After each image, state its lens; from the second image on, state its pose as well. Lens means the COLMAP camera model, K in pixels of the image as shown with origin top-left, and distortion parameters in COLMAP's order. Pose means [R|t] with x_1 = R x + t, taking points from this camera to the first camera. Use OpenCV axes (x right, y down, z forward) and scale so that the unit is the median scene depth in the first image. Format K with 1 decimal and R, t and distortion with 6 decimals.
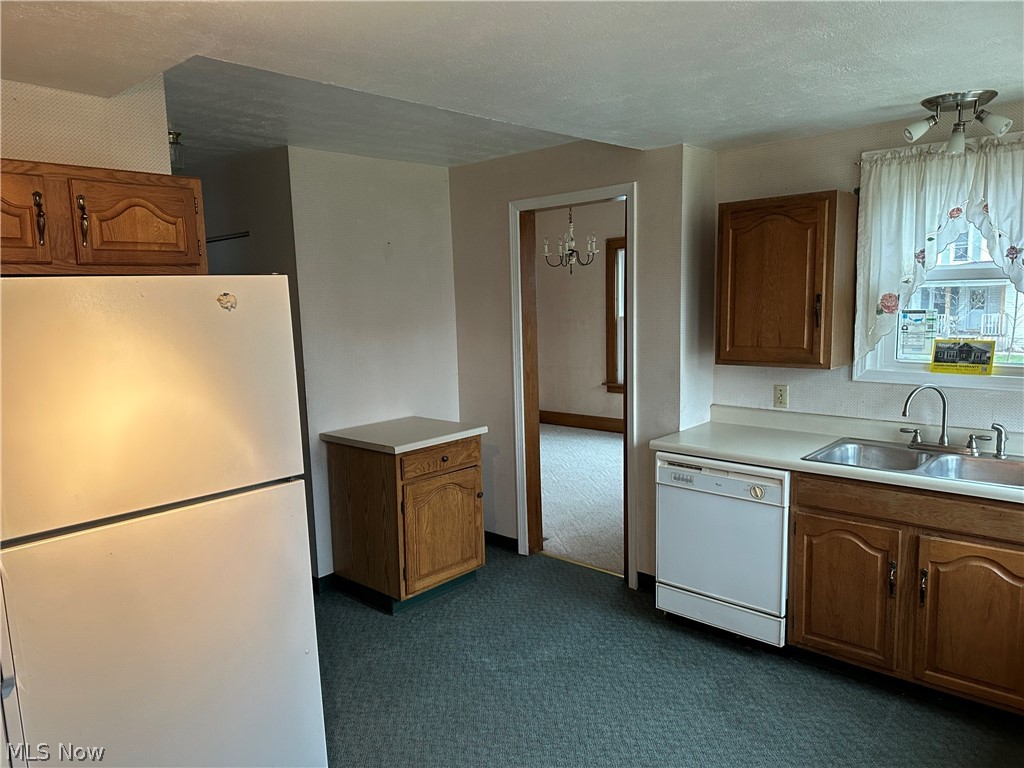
lens RADIAL K [[725.3, 0, 513.0], [0, 725.3, 390.8], [0, 0, 1]] dist [0.011838, -0.005029]
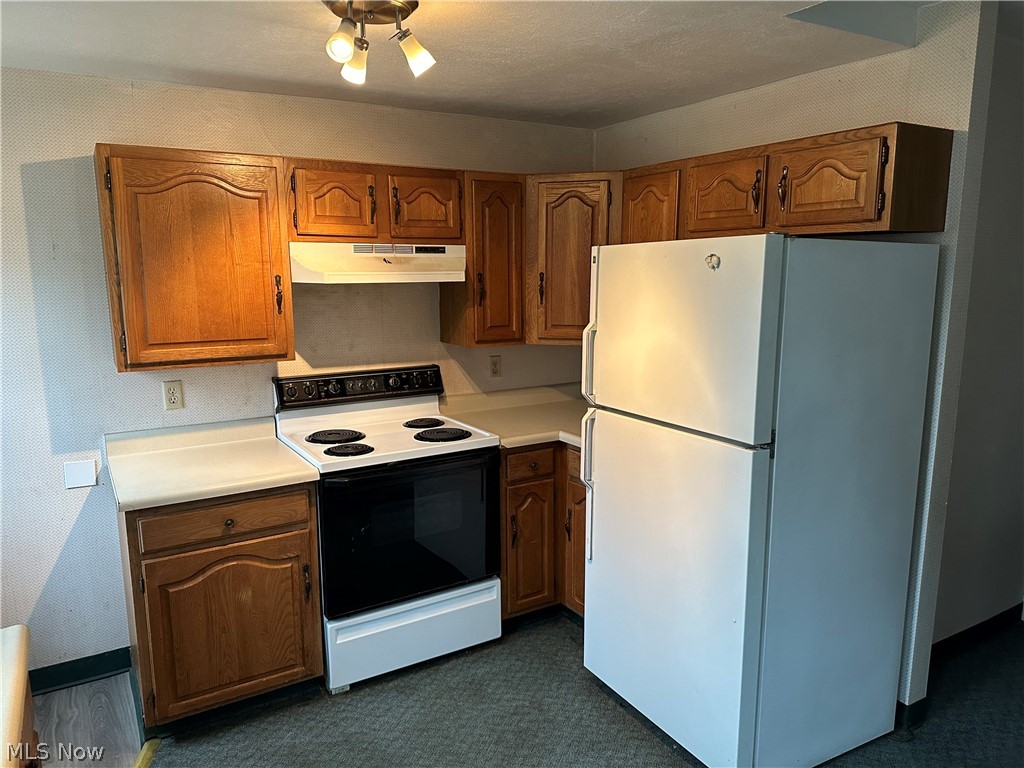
lens RADIAL K [[725.3, 0, 511.7], [0, 725.3, 389.6], [0, 0, 1]] dist [0.011838, -0.005029]
pose [[-0.282789, 0.192932, -0.939578, 0.620090], [-0.112418, 0.966144, 0.232222, -0.128344], [0.952571, 0.171296, -0.251526, 0.834351]]
